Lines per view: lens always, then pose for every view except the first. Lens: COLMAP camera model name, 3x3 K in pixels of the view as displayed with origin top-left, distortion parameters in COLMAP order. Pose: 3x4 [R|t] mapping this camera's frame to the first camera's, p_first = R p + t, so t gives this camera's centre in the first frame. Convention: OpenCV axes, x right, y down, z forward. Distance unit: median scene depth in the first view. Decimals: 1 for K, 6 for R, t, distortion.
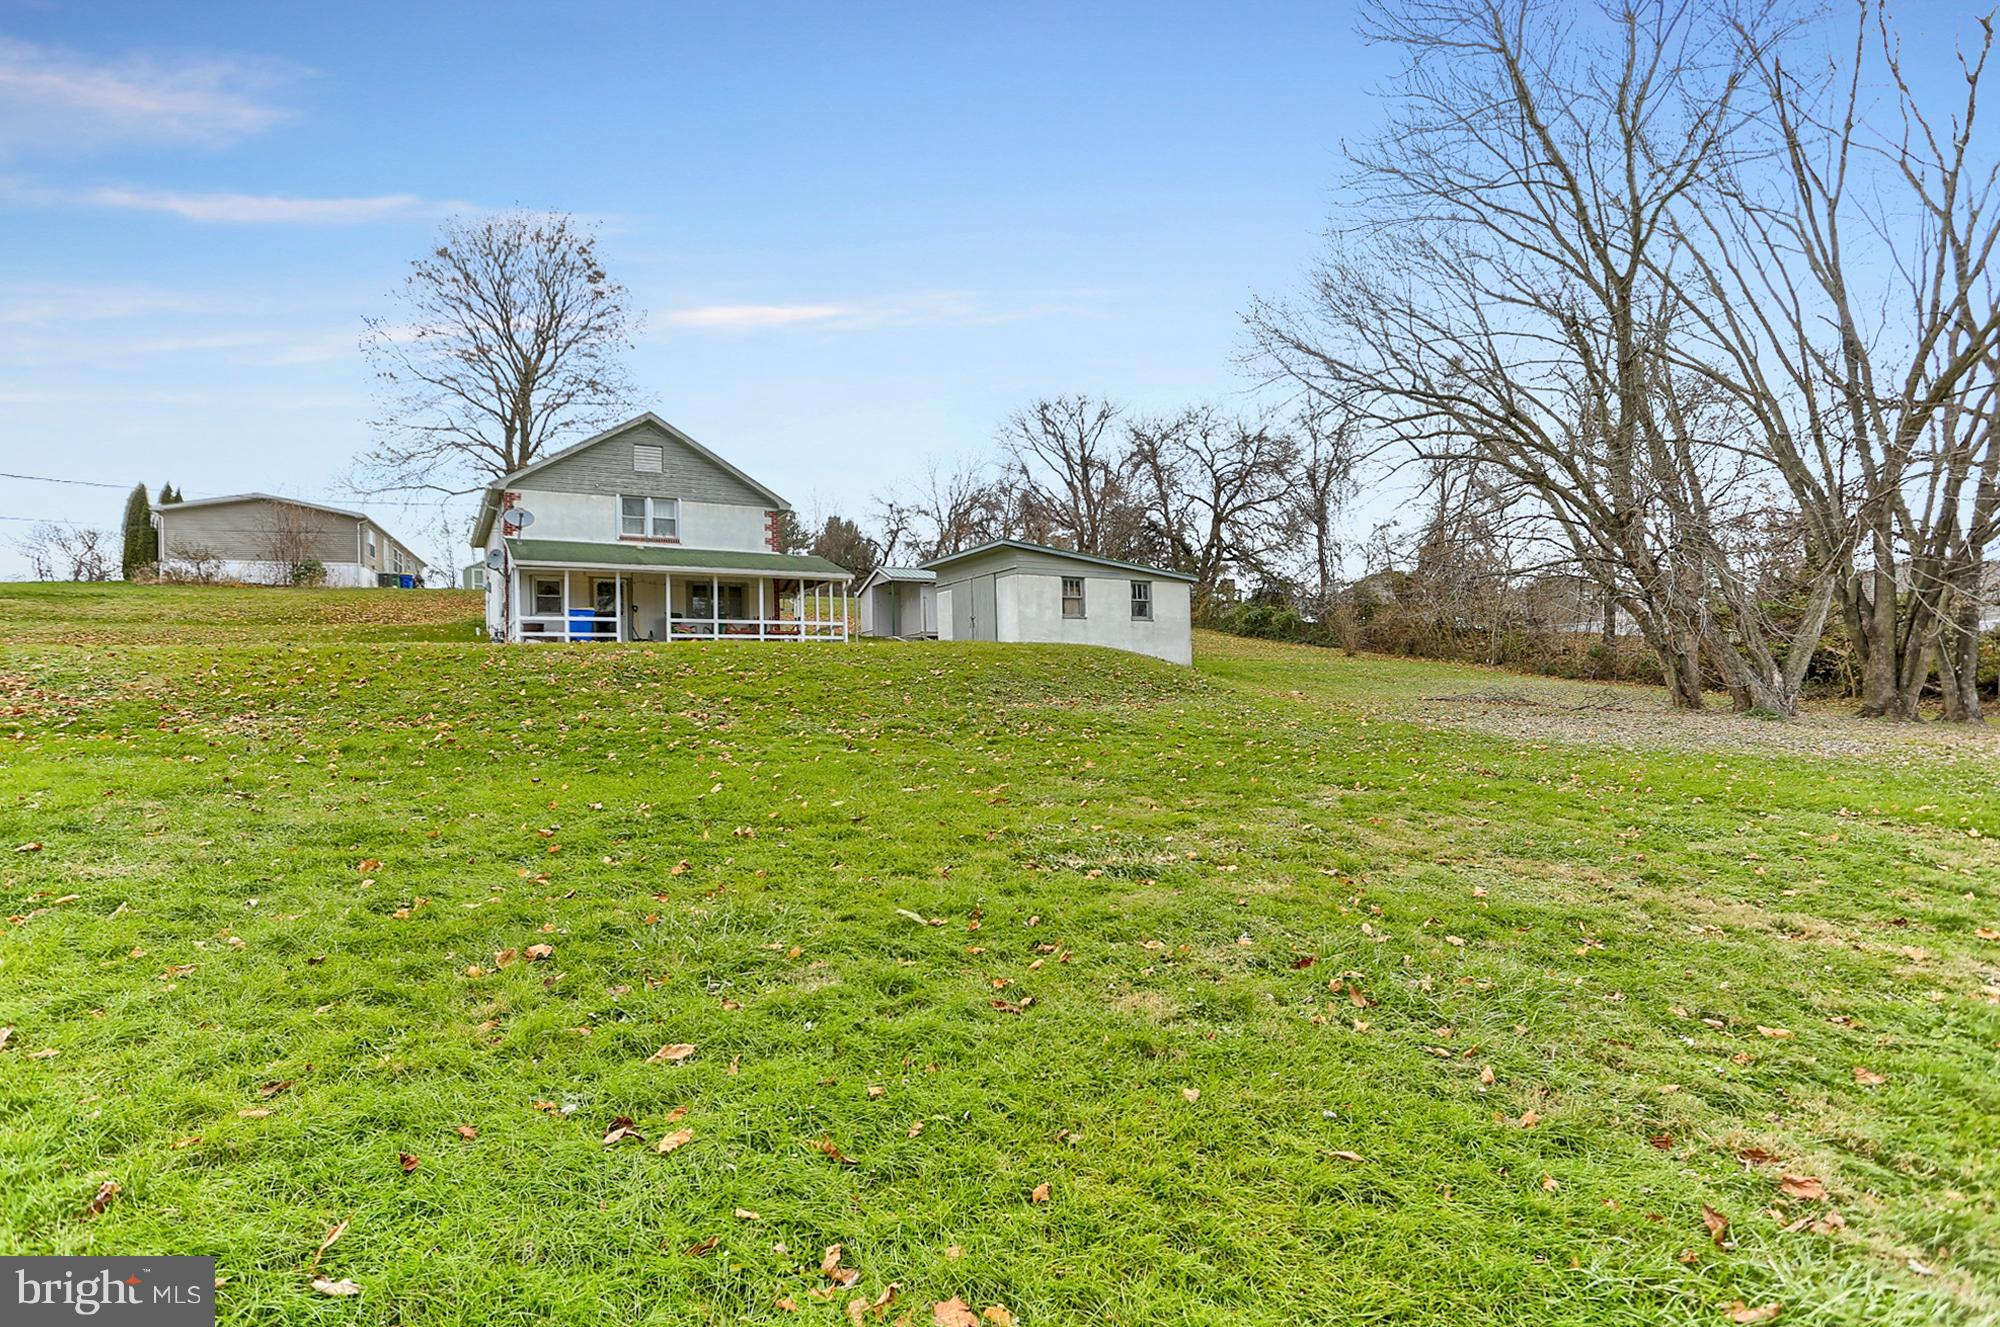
lens RADIAL K [[1030.4, 0, 1002.7], [0, 1030.4, 665.1], [0, 0, 1]] dist [-0.001648, 0.000836]
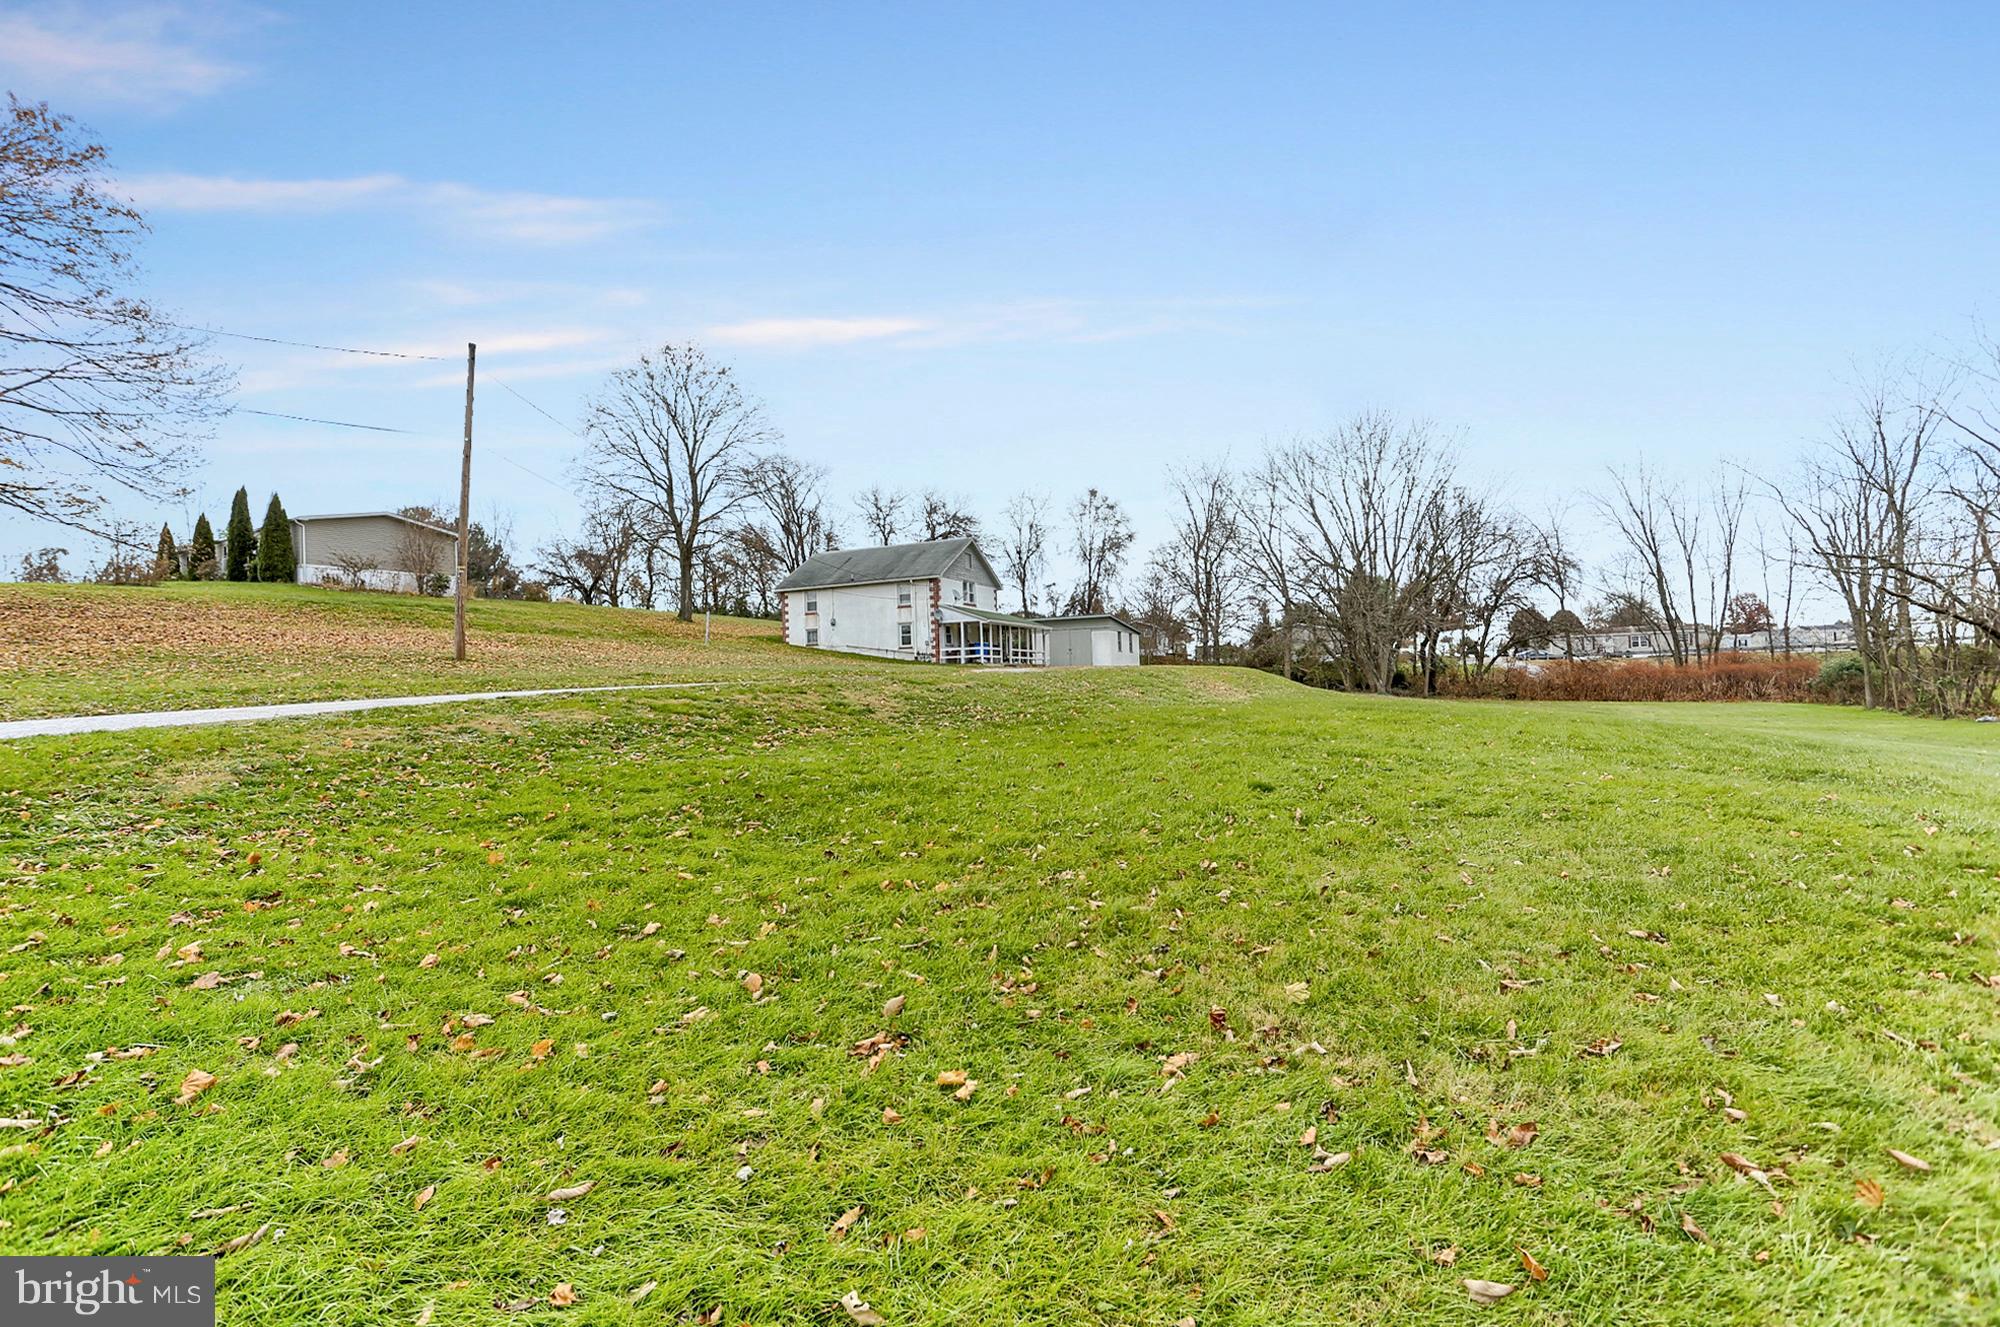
lens RADIAL K [[1030.4, 0, 1008.5], [0, 1030.4, 674.0], [0, 0, 1]] dist [-0.001648, 0.000836]
pose [[0.799346, 0.012296, 0.600745, -1.338354], [-0.016584, 0.999861, 0.001602, 0.000809], [-0.600642, -0.011243, 0.799439, -0.520982]]
